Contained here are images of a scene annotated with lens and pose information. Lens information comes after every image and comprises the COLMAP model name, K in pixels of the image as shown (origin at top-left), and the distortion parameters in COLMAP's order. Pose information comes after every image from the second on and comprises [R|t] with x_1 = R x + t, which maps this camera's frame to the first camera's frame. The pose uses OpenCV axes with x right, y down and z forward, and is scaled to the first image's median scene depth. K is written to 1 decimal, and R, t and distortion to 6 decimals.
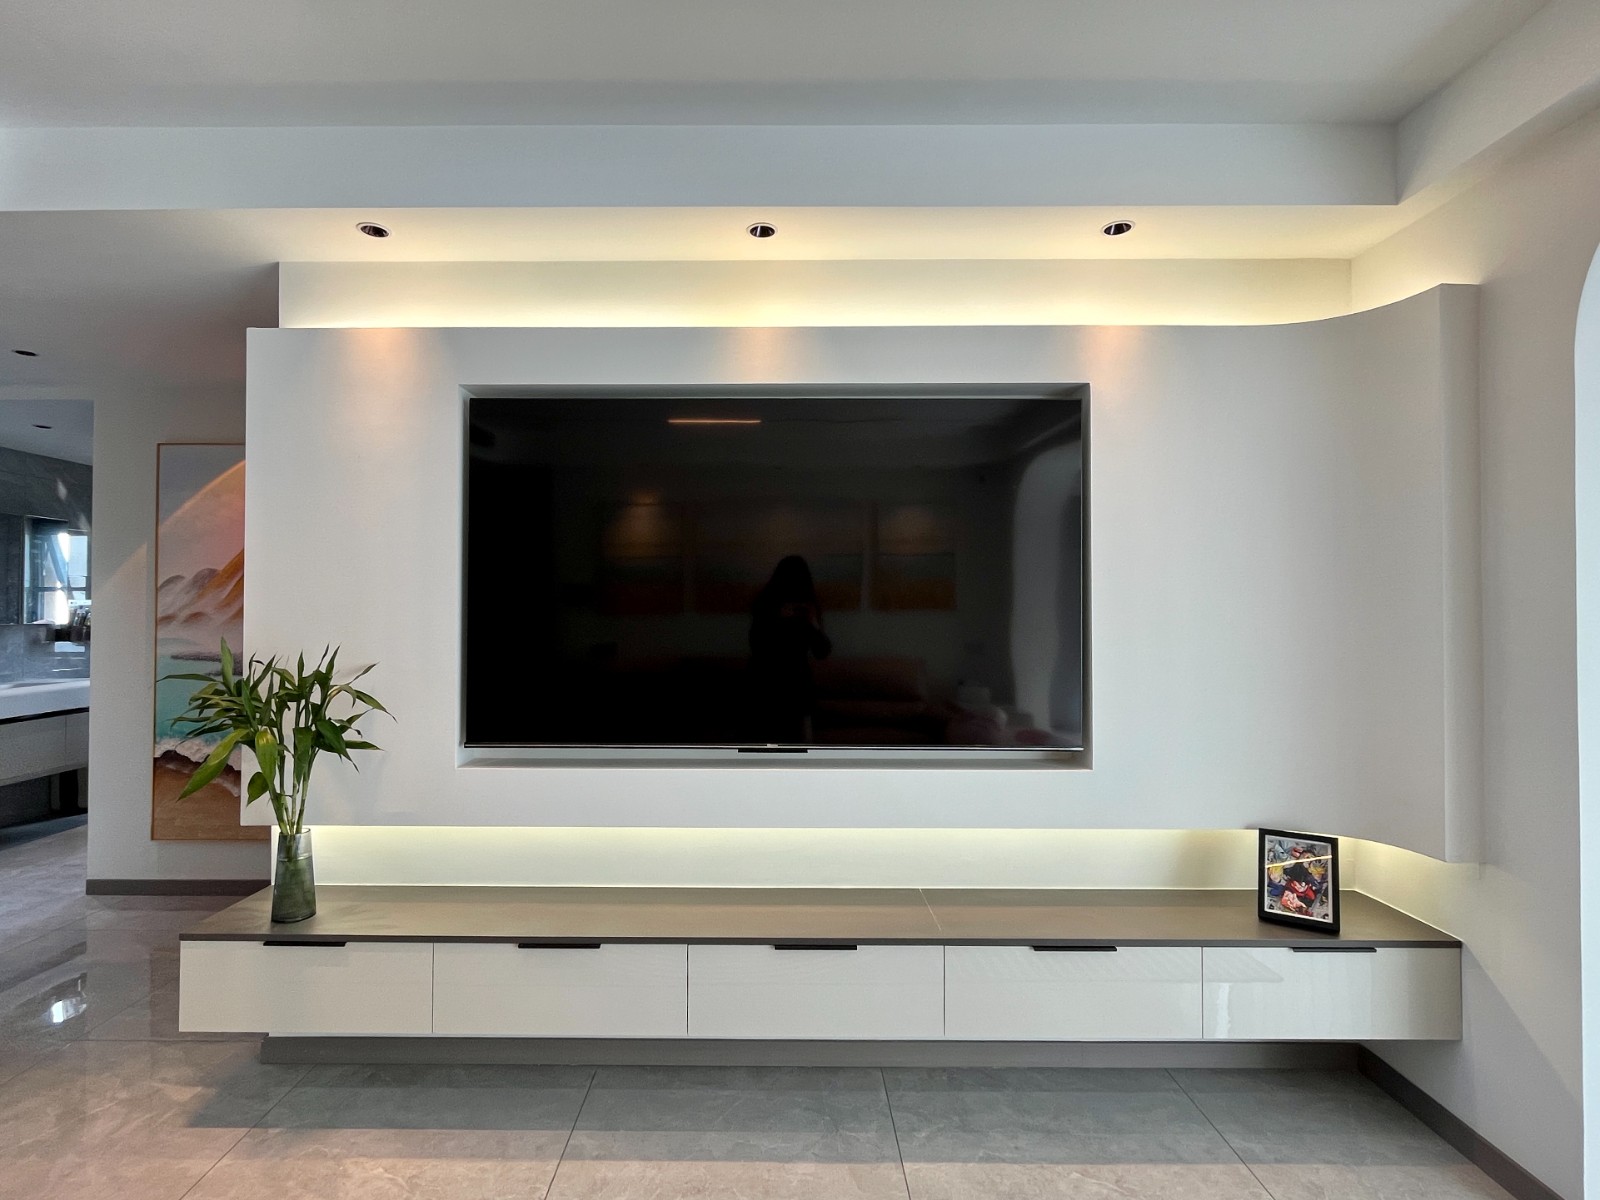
lens RADIAL K [[828.7, 0, 748.4], [0, 828.7, 586.2], [0, 0, 1]] dist [0.000816, 0.000265]
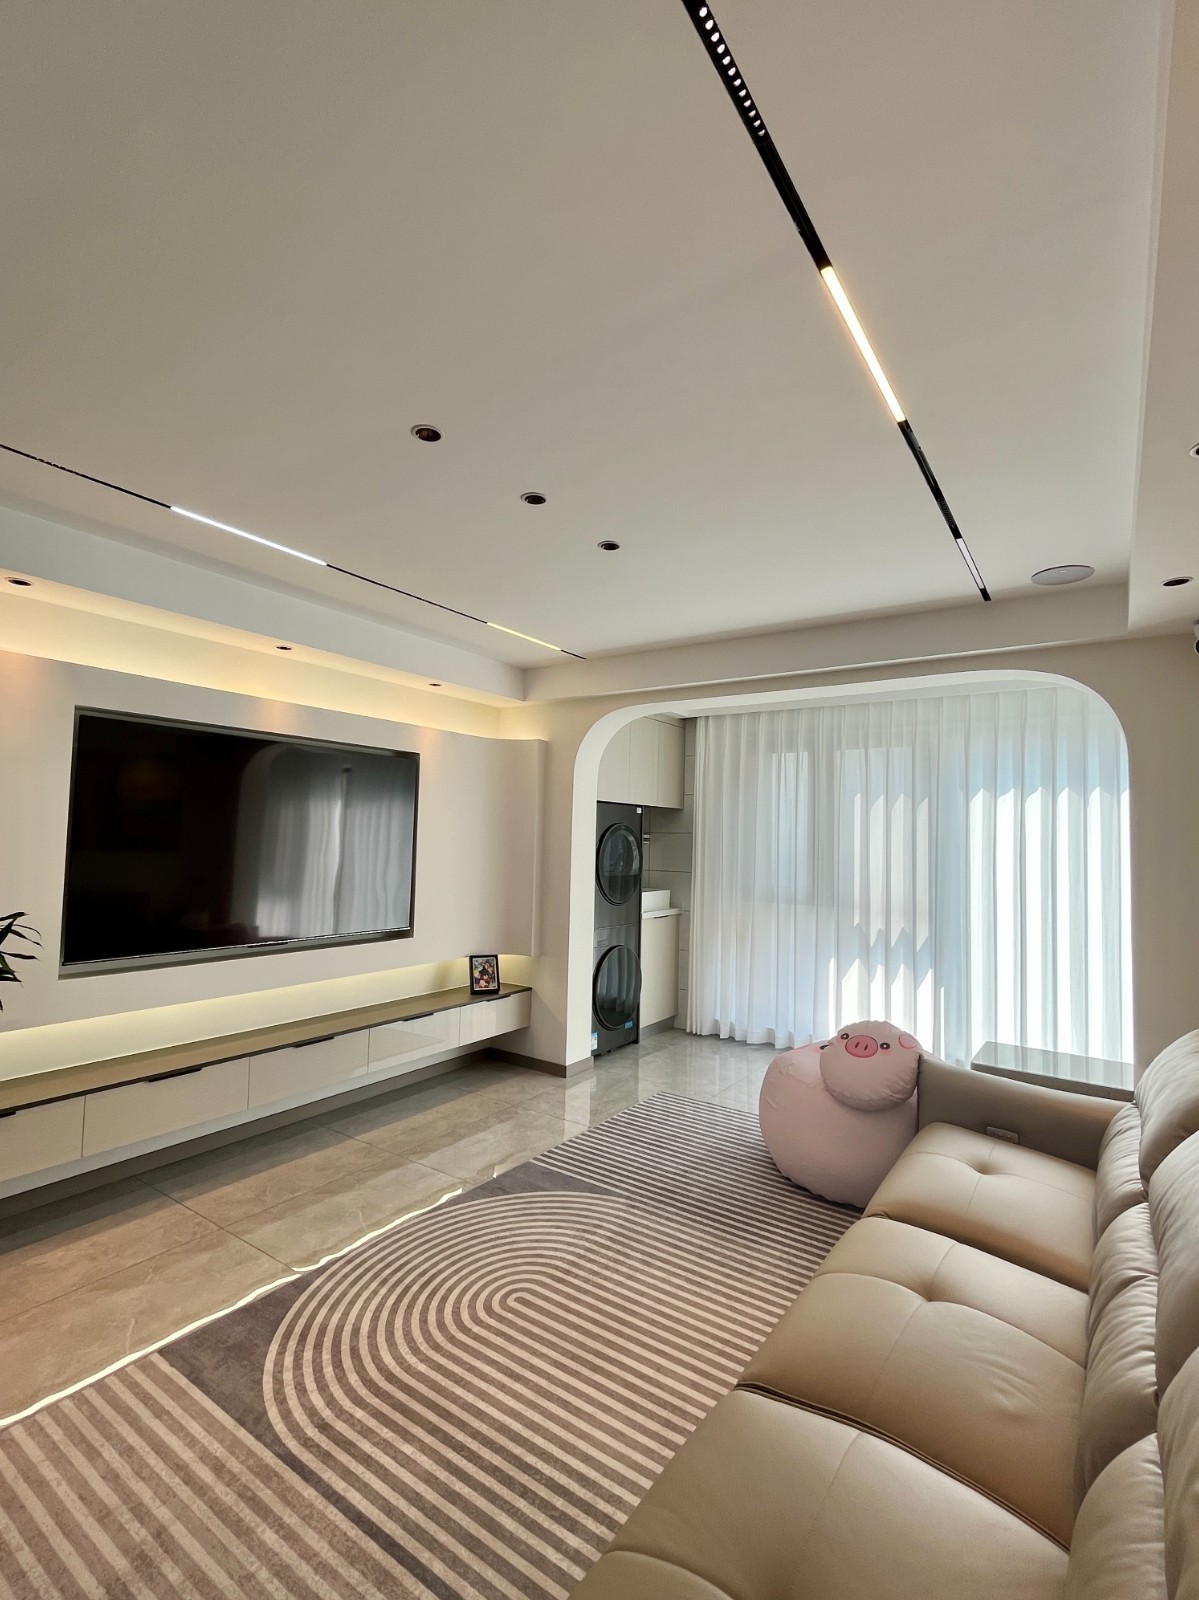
lens RADIAL K [[734.9, 0, 603.8], [0, 734.9, 792.9], [0, 0, 1]] dist [-0.004821, -0.000253]
pose [[0.551406, 0.069222, 0.831360, -0.866431], [-0.040856, 0.997596, -0.055965, -0.058626], [-0.833236, -0.003106, 0.552909, -0.418434]]
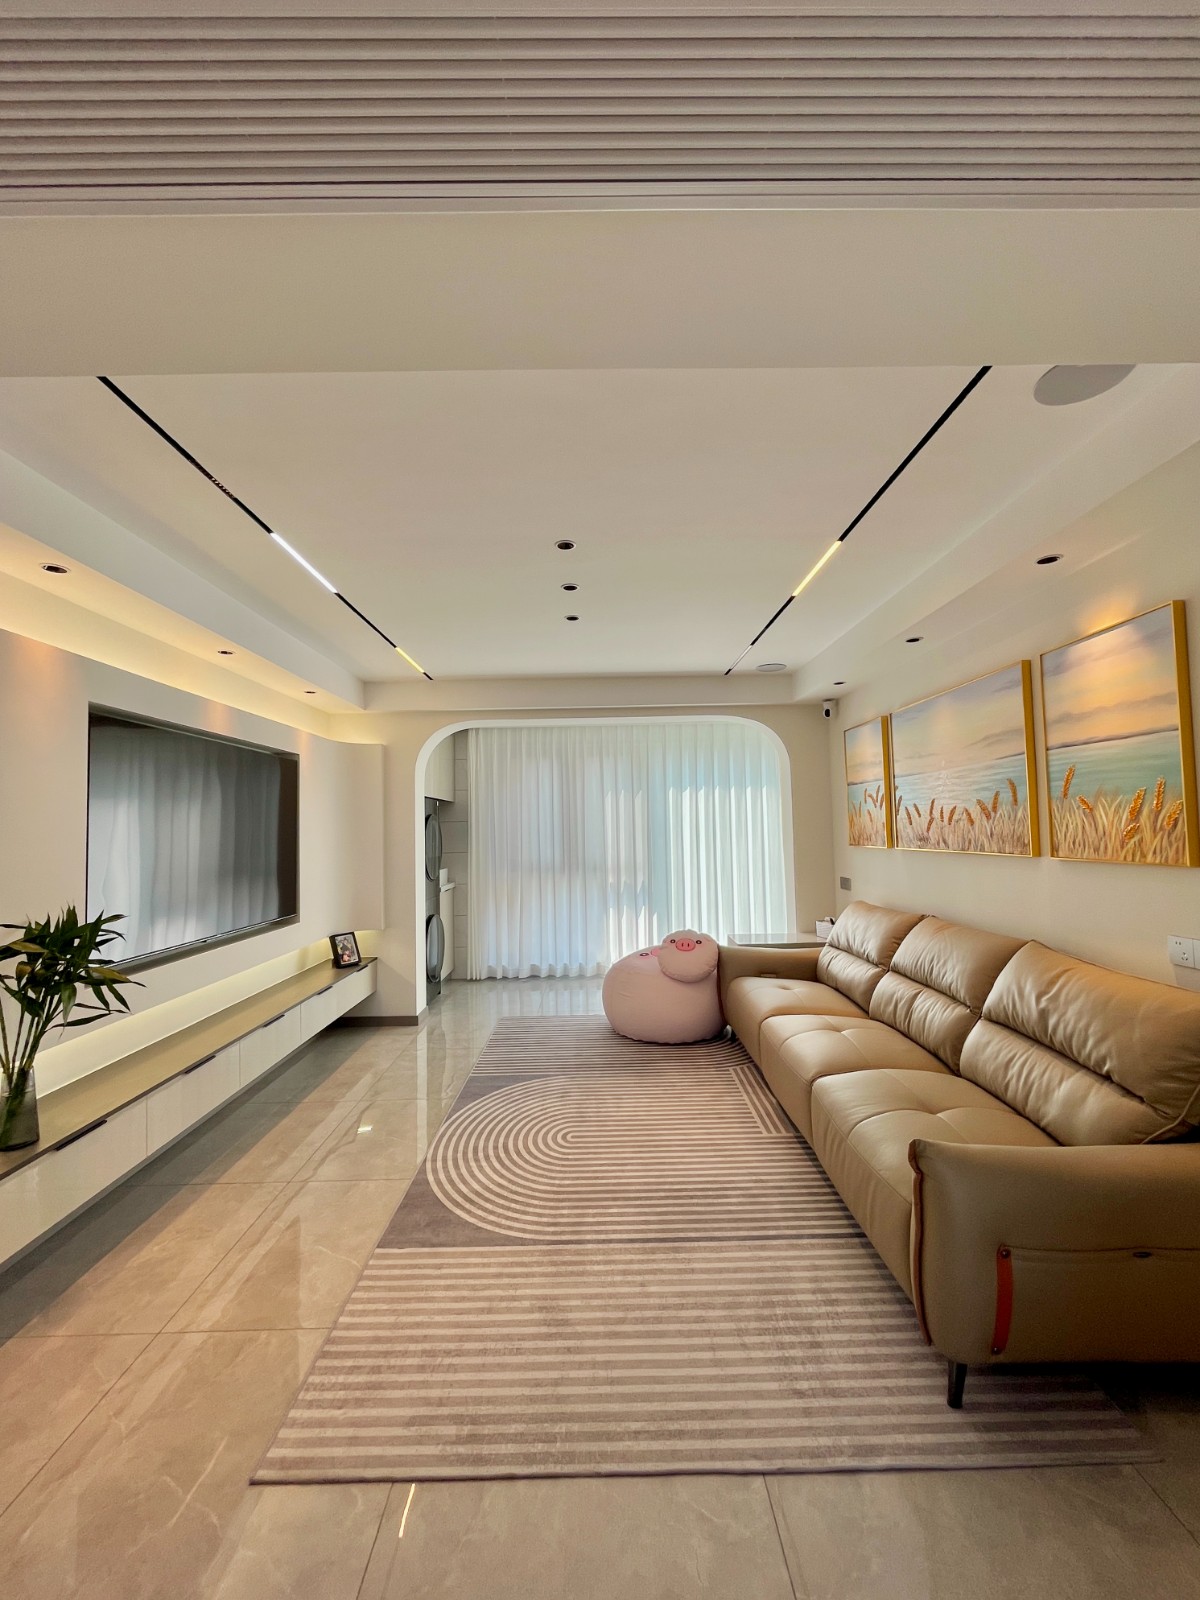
lens RADIAL K [[645.0, 0, 600.0], [0, 645.0, 800.0], [0, 0, 1]] dist [-0.010828, -0.000117]
pose [[-0.019148, 0.049344, 0.998598, -1.359180], [0.001405, 0.998782, -0.049327, -0.029691], [-0.999816, 0.000458, -0.019194, 0.189966]]
